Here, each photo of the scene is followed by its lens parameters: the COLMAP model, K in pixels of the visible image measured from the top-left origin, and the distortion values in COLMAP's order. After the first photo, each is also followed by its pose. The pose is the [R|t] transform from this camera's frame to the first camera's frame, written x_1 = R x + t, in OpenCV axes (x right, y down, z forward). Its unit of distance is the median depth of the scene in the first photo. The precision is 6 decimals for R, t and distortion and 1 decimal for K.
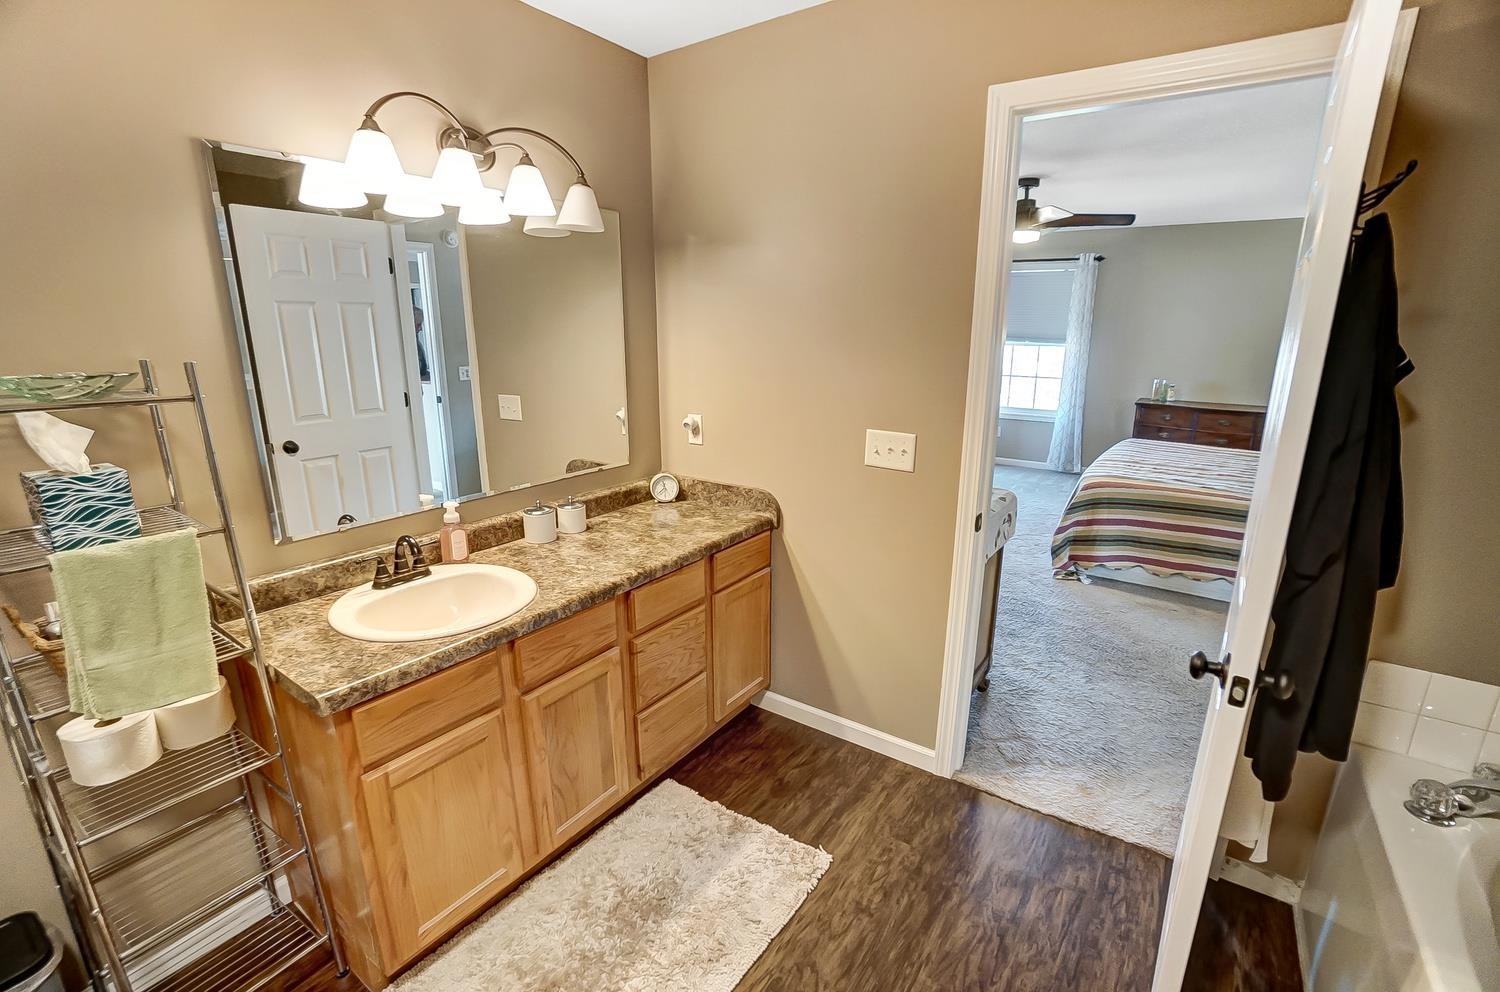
lens RADIAL K [[692.0, 0, 744.0], [0, 692.0, 507.2], [0, 0, 1]] dist [-0.060784, 0.028104]
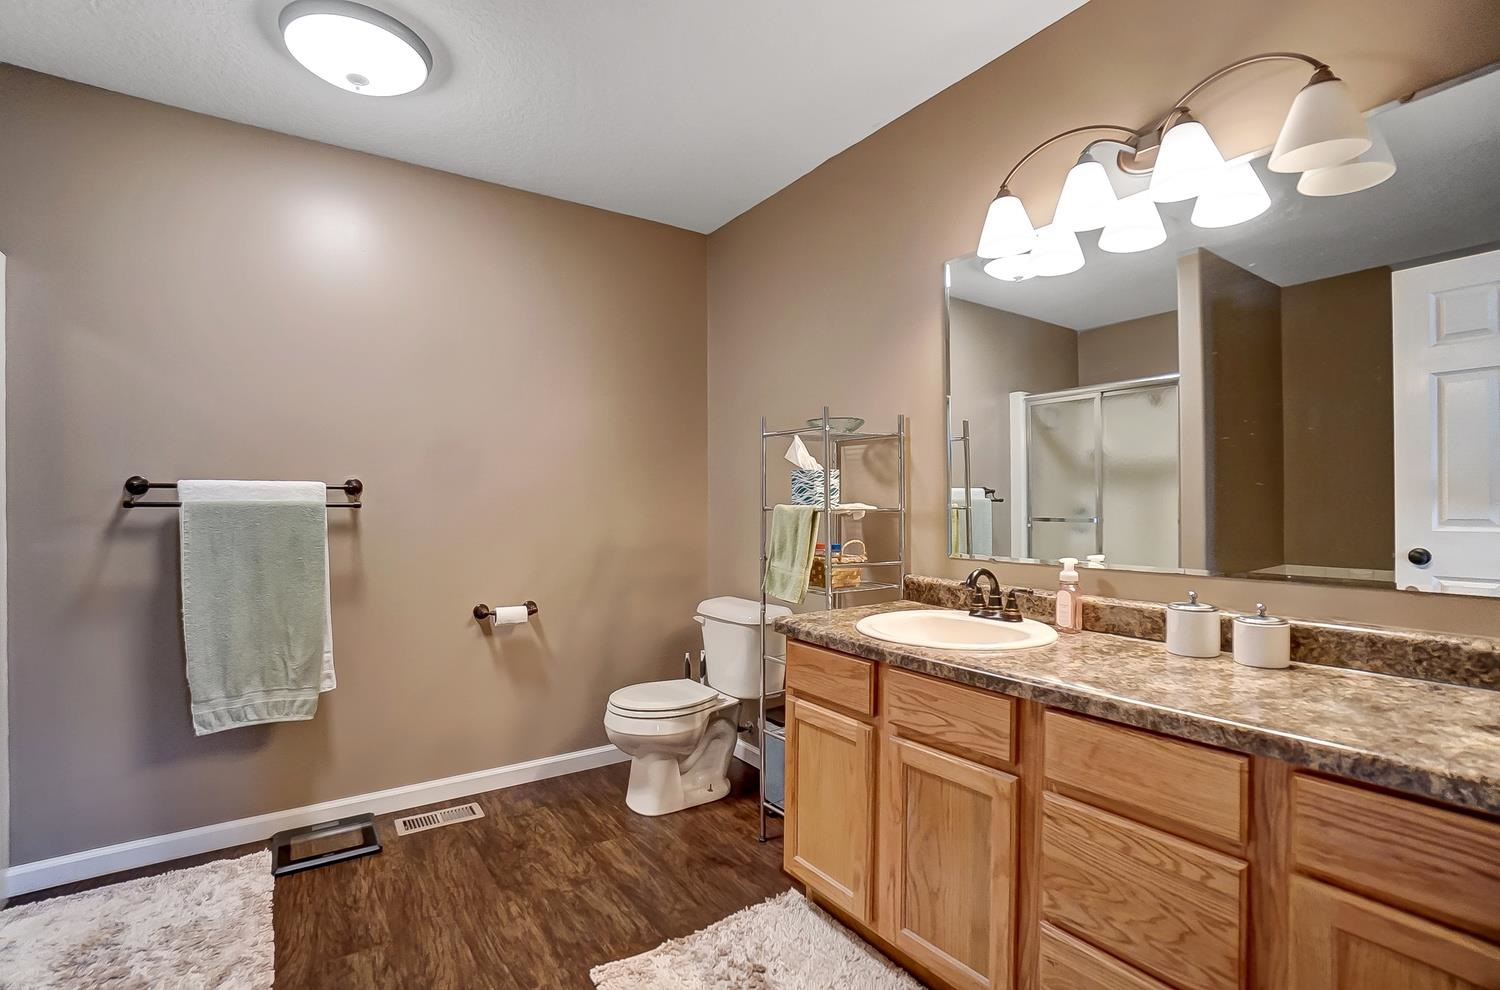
lens RADIAL K [[692.0, 0, 744.0], [0, 692.0, 506.2], [0, 0, 1]] dist [-0.060784, 0.028104]
pose [[-0.360499, 0.003993, -0.932751, 0.495917], [-0.237211, 0.966721, 0.095818, -0.052594], [0.902093, 0.255801, -0.347555, 0.851504]]
